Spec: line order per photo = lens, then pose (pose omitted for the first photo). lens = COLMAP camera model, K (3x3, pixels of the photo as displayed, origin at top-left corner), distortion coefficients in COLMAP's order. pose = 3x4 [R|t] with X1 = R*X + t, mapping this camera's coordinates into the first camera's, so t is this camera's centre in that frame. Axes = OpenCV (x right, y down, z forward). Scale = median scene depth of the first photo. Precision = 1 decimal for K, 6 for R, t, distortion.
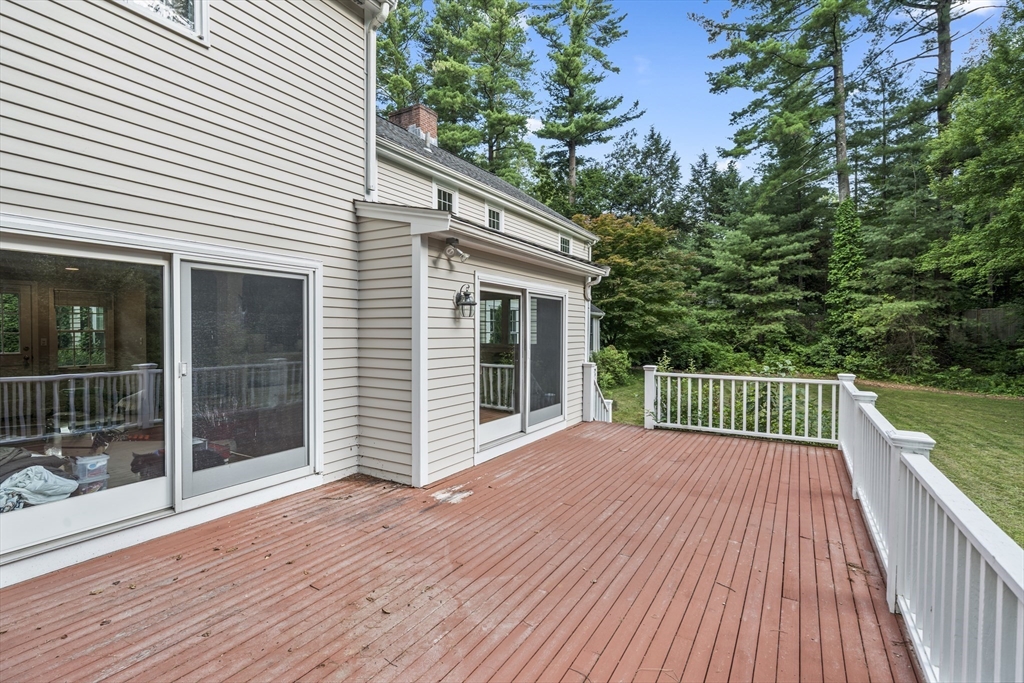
lens RADIAL K [[479.4, 0, 512.0], [0, 479.4, 341.5], [0, 0, 1]] dist [0.000093, 0.000012]
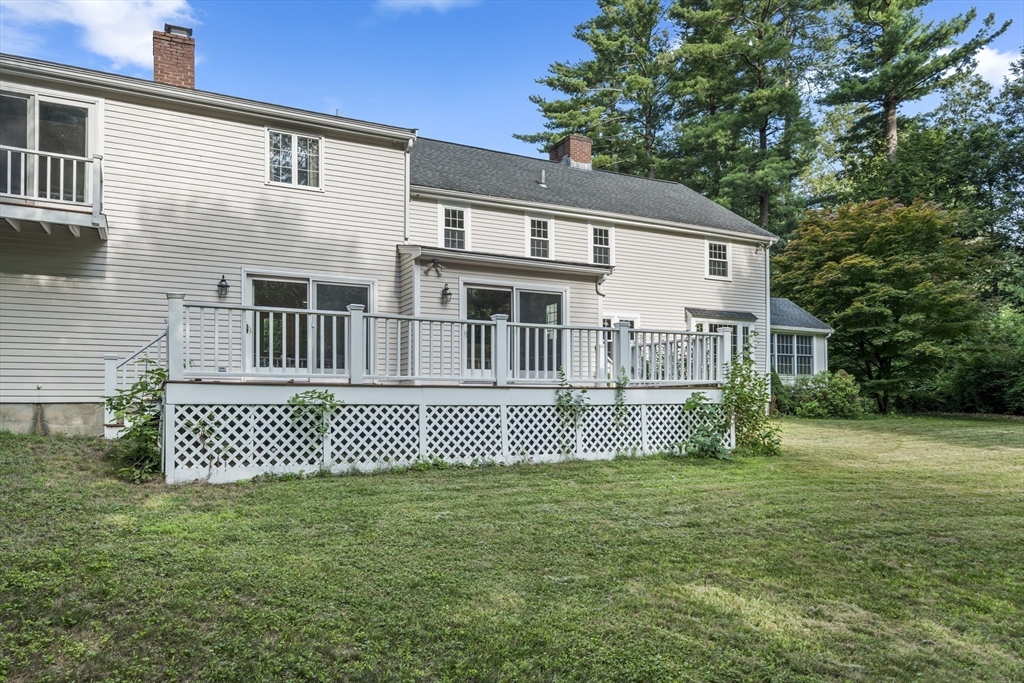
lens RADIAL K [[712.2, 0, 512.2], [0, 712.2, 395.6], [0, 0, 1]] dist [-0.000267, 0.001262]
pose [[0.856667, -0.020343, -0.515468, 0.614995], [0.000156, 0.999232, -0.039175, 0.168219], [0.515869, 0.033480, 0.856013, -0.473737]]
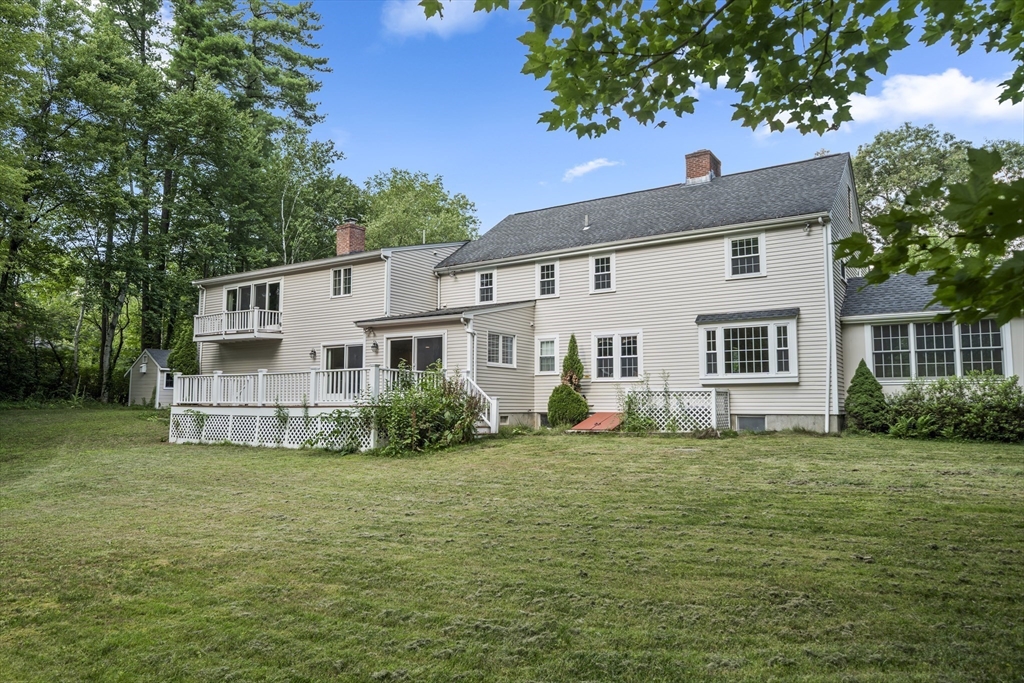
lens RADIAL K [[699.8, 0, 512.0], [0, 699.8, 341.5], [0, 0, 1]] dist [-0.000725, -0.000048]
pose [[-0.046789, -0.098704, -0.994016, 1.743250], [-0.024920, 0.994912, -0.097620, 0.119783], [0.998594, 0.020203, -0.049011, 0.872917]]
